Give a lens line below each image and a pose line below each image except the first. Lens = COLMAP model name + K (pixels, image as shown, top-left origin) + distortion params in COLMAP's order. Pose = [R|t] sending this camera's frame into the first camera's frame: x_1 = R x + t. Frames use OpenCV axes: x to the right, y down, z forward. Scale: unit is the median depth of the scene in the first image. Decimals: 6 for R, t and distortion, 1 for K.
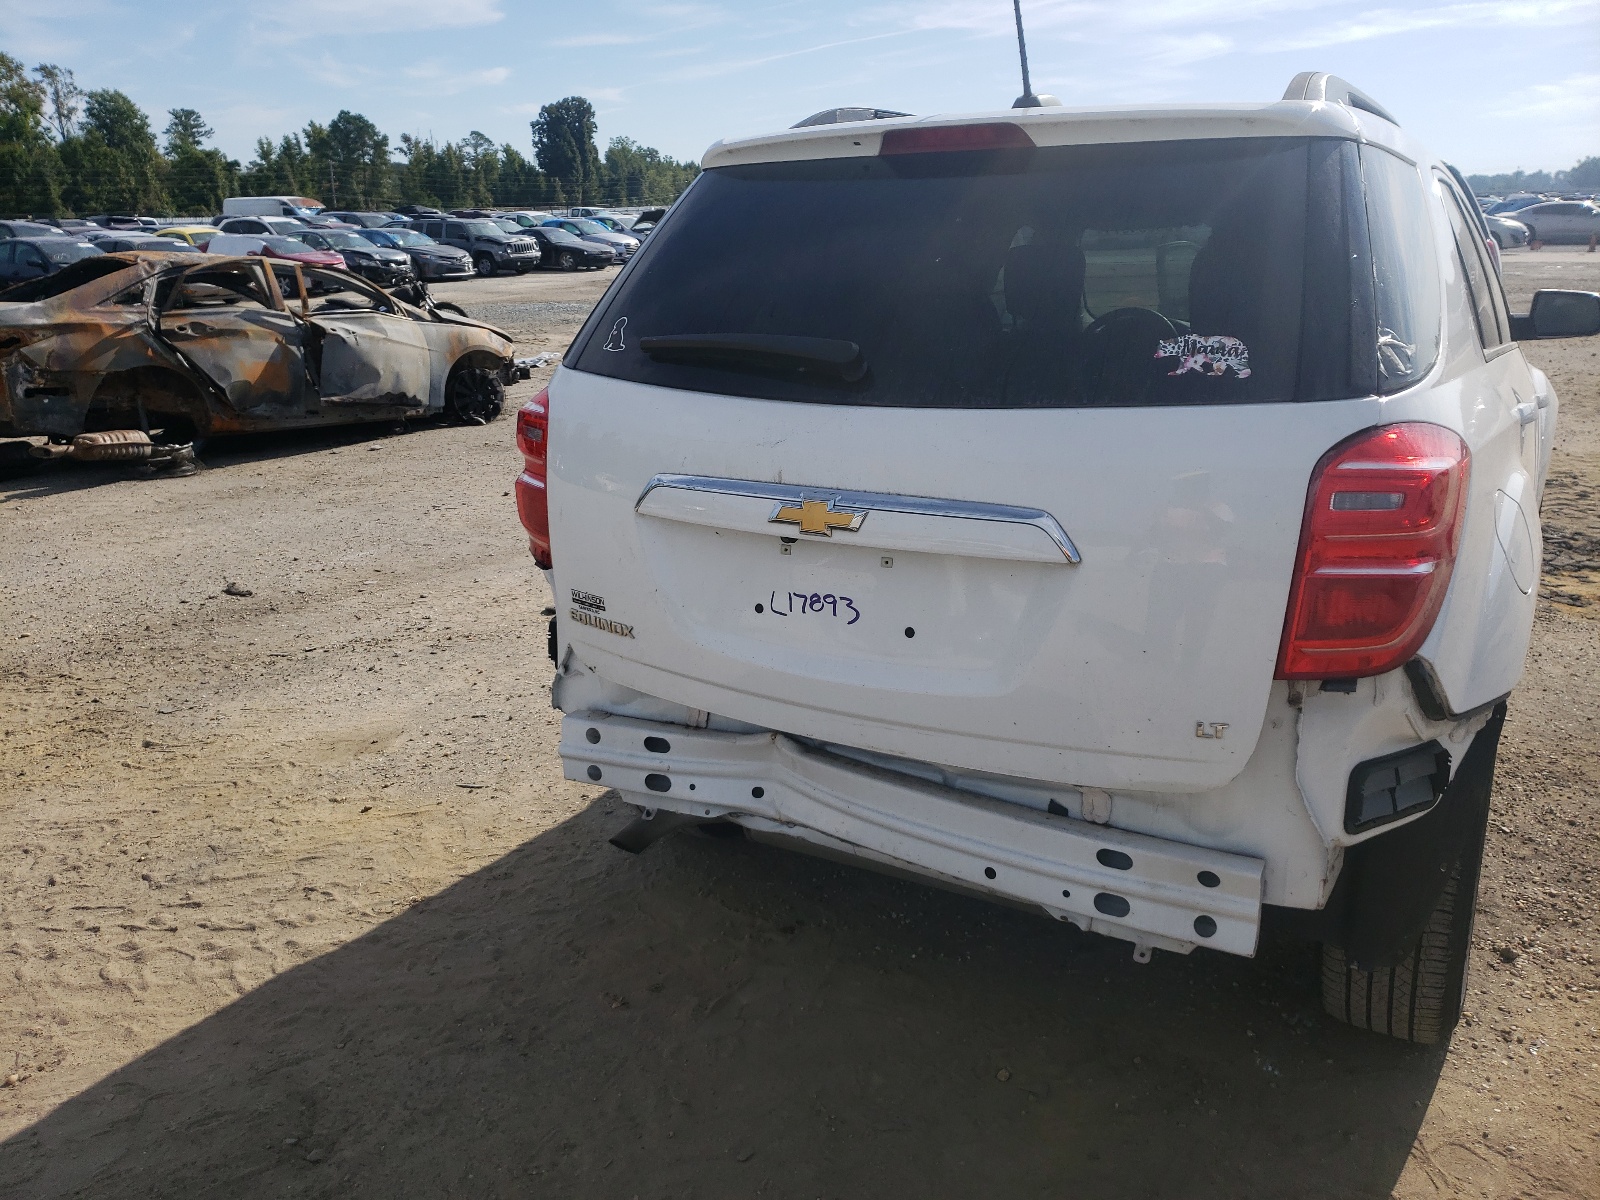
lens RADIAL K [[1228.3, 0, 800.0], [0, 1228.3, 600.0], [0, 0, 1]] dist [-0.006885, 0.034052]
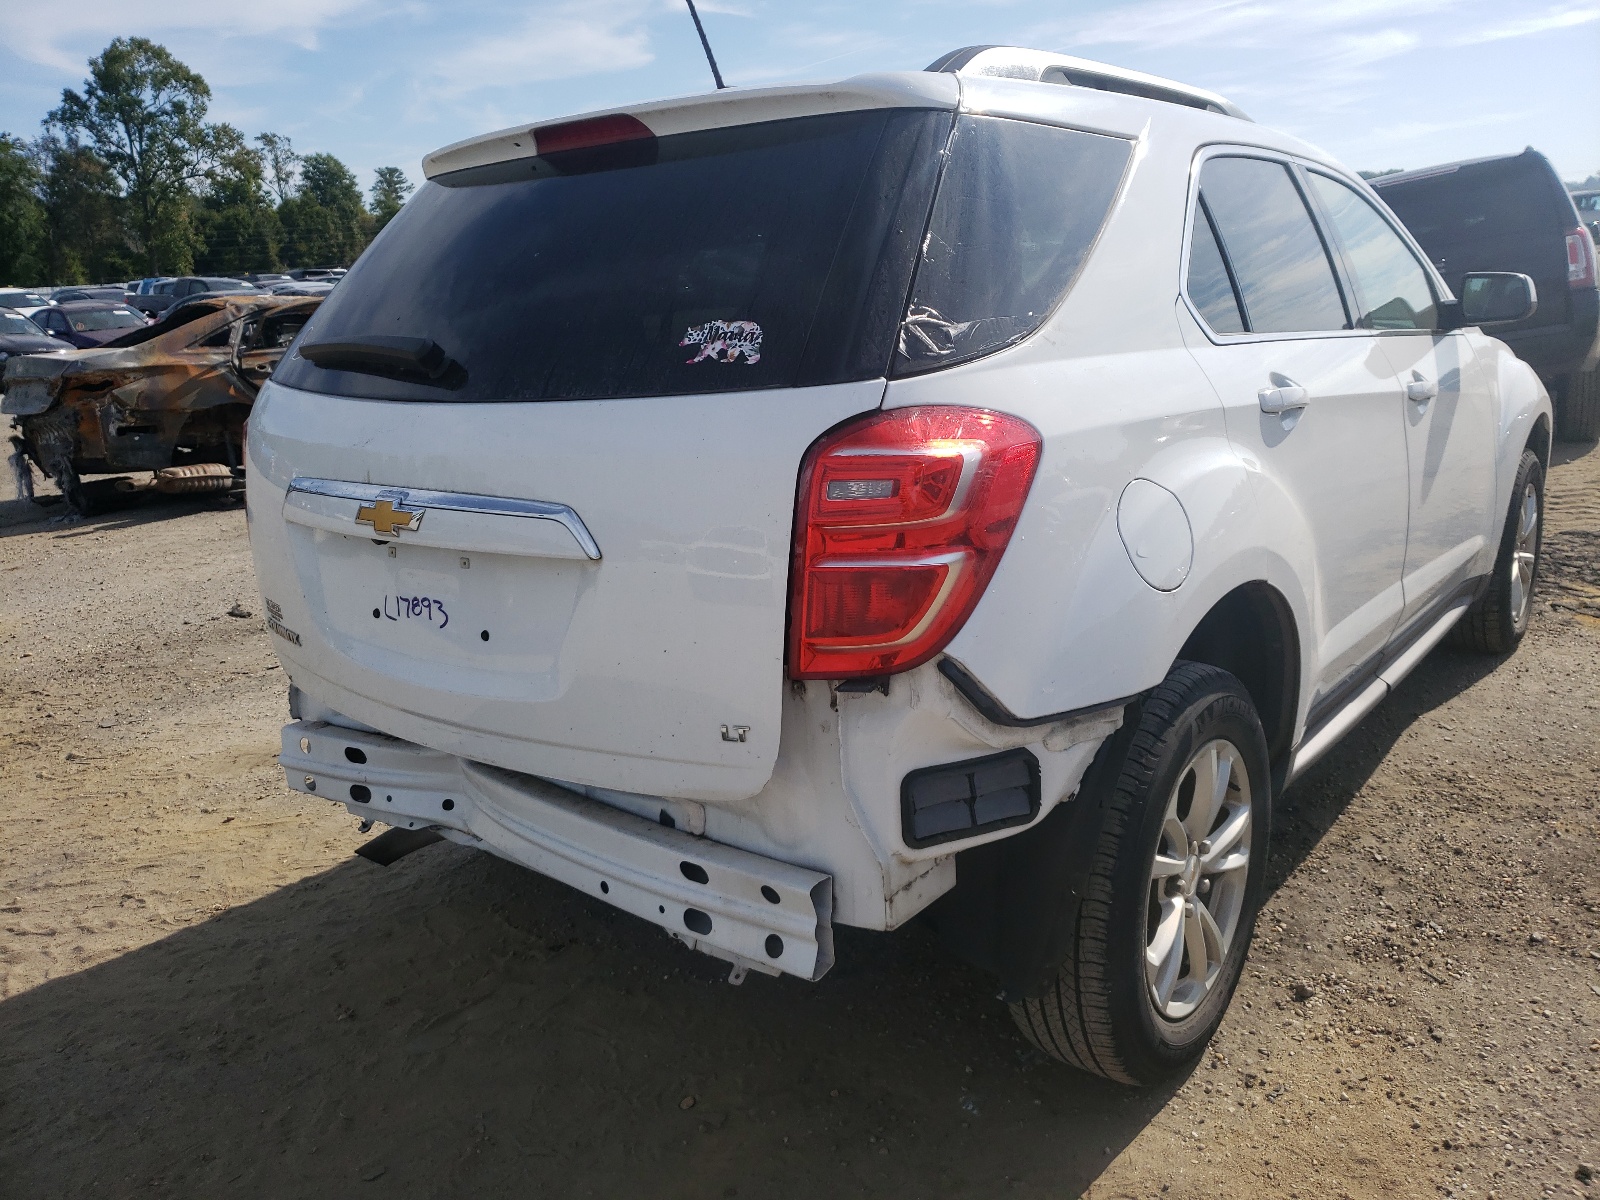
lens RADIAL K [[1228.8, 0, 778.0], [0, 1228.8, 581.4], [0, 0, 1]] dist [0.014177, 0.007774]
pose [[0.992556, -0.010753, -0.121316, 0.357766], [0.006629, 0.999388, -0.034342, 0.015199], [0.121612, 0.033282, 0.992020, 0.044786]]
